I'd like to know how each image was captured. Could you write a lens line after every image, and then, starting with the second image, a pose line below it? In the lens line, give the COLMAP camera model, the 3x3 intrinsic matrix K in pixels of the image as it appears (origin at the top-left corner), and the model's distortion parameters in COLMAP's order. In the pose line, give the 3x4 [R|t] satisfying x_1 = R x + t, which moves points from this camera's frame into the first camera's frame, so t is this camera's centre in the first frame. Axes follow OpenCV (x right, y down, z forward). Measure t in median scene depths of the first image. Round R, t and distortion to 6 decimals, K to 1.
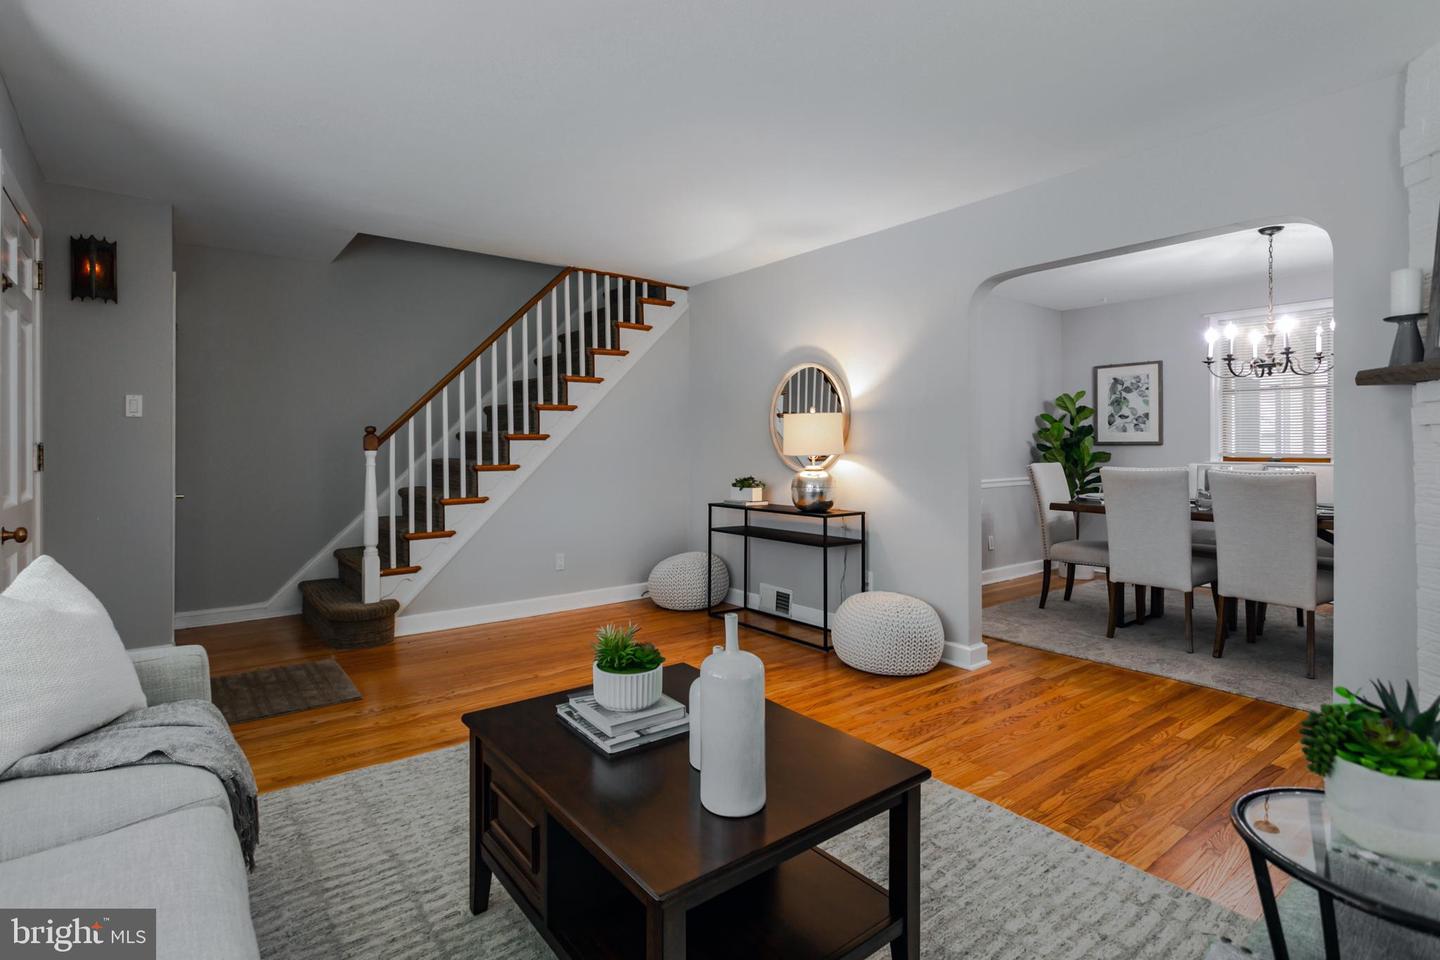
lens RADIAL K [[675.5, 0, 682.7], [0, 675.5, 440.7], [0, 0, 1]] dist [-0.011323, 0.002187]
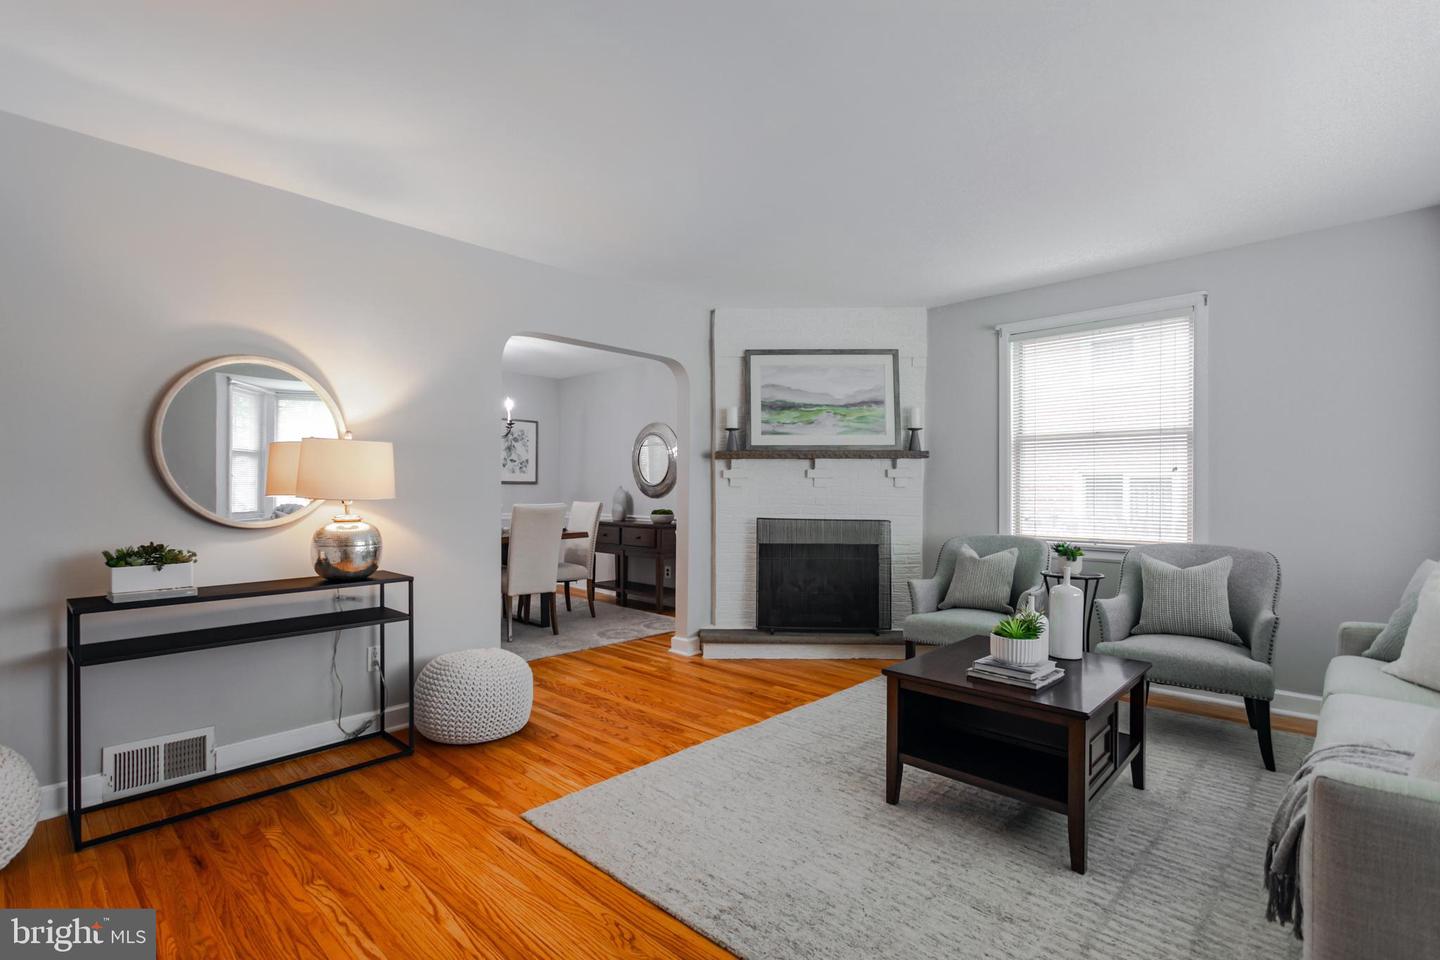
lens RADIAL K [[675.5, 0, 716.1], [0, 675.5, 486.1], [0, 0, 1]] dist [-0.011323, 0.002187]
pose [[-0.155326, -0.000873, 0.987863, -0.829795], [-0.001949, 0.999998, 0.000577, 0.011619], [-0.987861, -0.001836, -0.155327, 1.097302]]
